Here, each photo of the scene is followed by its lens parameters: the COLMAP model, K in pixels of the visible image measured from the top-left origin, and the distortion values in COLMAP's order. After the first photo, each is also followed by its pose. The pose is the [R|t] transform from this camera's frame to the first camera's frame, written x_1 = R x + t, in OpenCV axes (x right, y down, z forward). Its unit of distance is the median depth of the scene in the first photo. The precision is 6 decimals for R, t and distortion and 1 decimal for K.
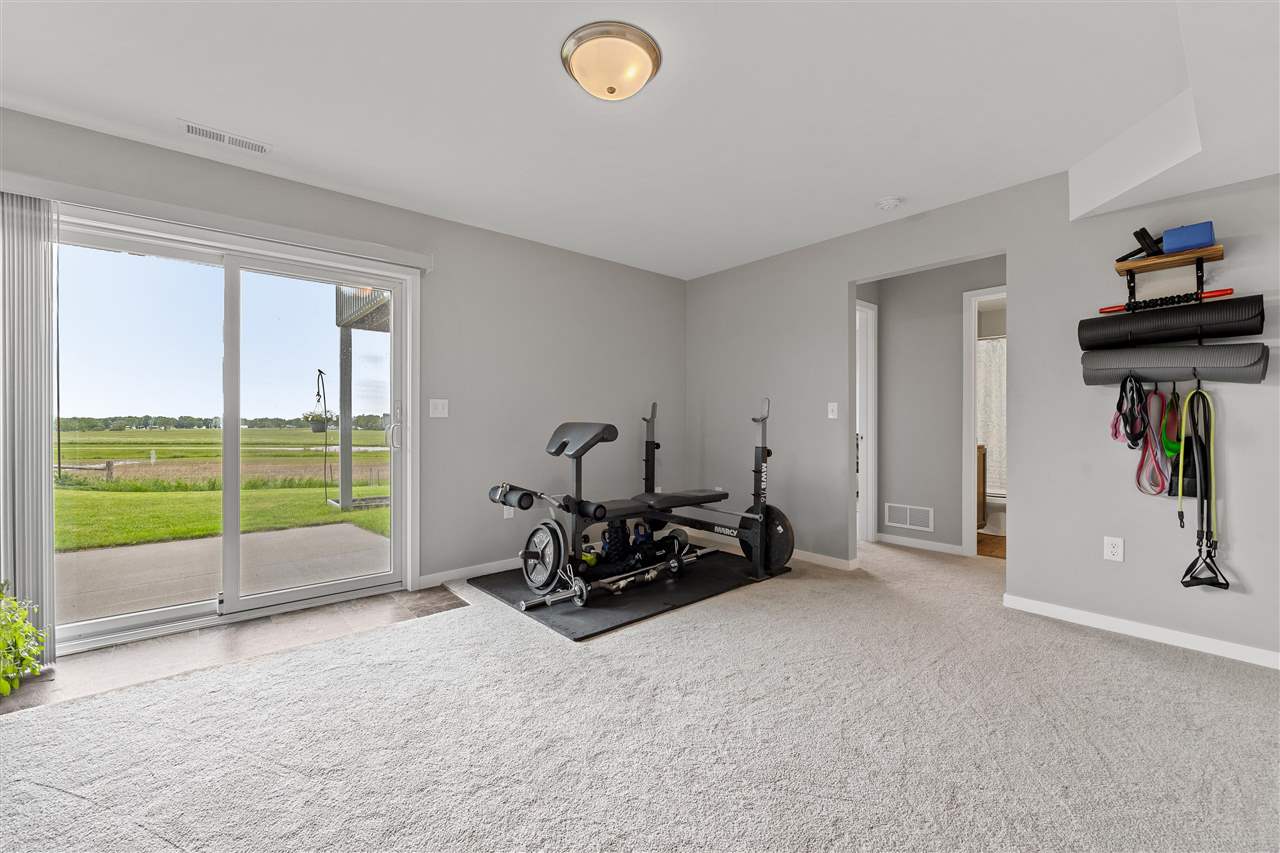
lens RADIAL K [[515.4, 0, 641.8], [0, 515.4, 427.6], [0, 0, 1]] dist [-0.001551, -0.000572]
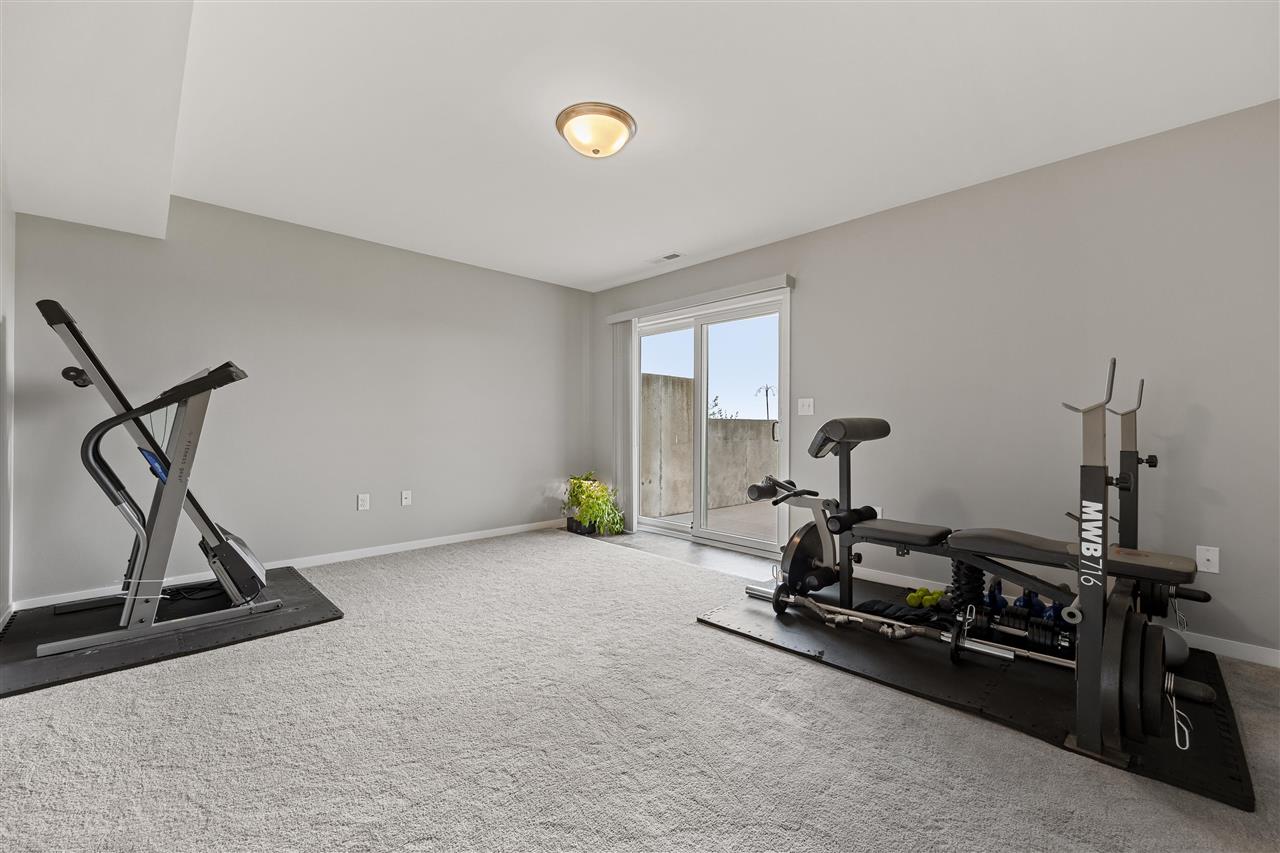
lens RADIAL K [[515.4, 0, 643.5], [0, 515.4, 428.5], [0, 0, 1]] dist [-0.001551, -0.000572]
pose [[0.067722, 0.006147, -0.997685, 0.845295], [-0.011901, 0.999915, 0.005353, 0.009035], [0.997633, 0.011511, 0.067789, 0.730844]]
